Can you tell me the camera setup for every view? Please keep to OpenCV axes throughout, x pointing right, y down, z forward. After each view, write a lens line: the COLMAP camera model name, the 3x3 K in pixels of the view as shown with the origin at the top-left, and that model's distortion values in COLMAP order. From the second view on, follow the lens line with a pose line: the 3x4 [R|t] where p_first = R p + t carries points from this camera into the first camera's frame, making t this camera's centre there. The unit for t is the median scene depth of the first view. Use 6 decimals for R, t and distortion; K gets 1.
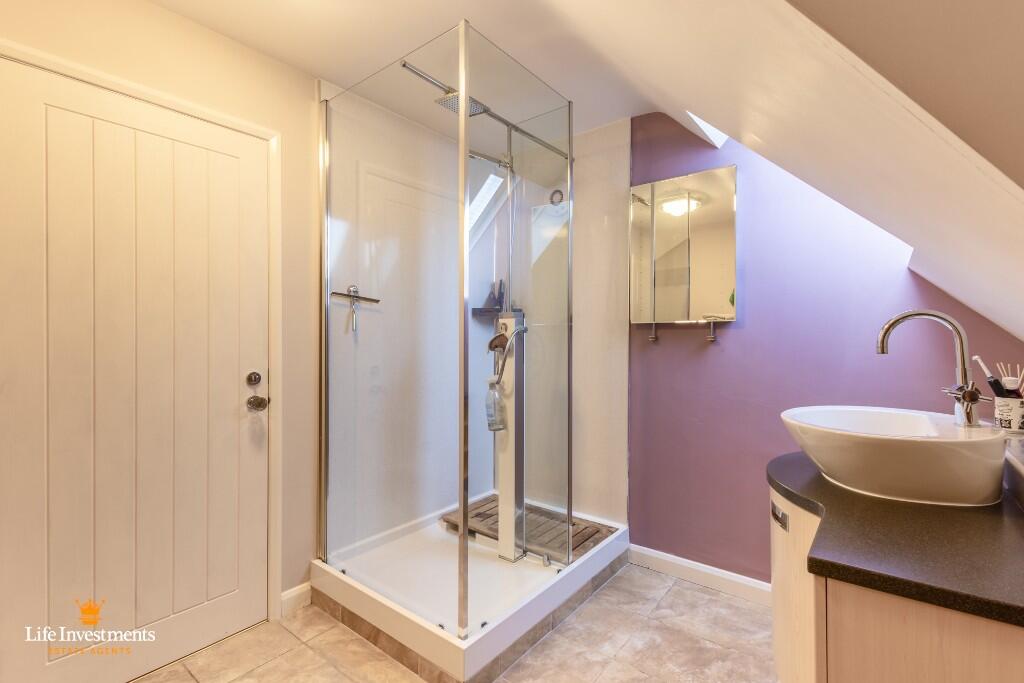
lens RADIAL K [[469.5, 0, 512.0], [0, 469.5, 341.5], [0, 0, 1]] dist [-0.001926, -0.000443]
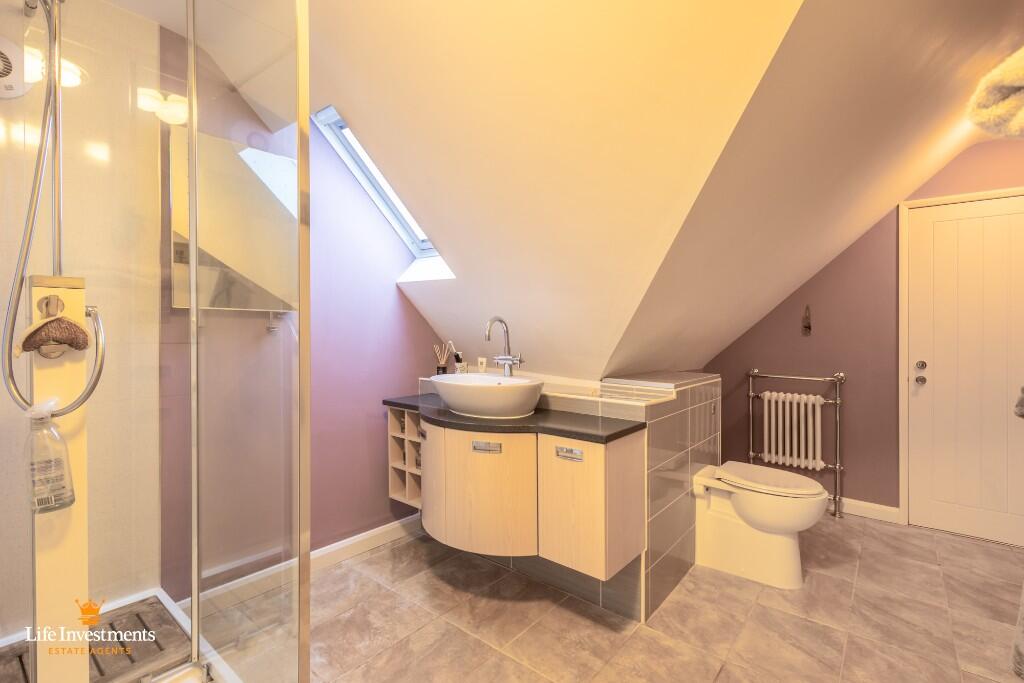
lens RADIAL K [[469.5, 0, 512.0], [0, 469.5, 341.5], [0, 0, 1]] dist [-0.001926, -0.000443]
pose [[0.008239, -0.016550, 0.999829, -0.653373], [0.001762, 0.999862, 0.016536, 0.004472], [-0.999965, 0.001626, 0.008267, 0.626025]]
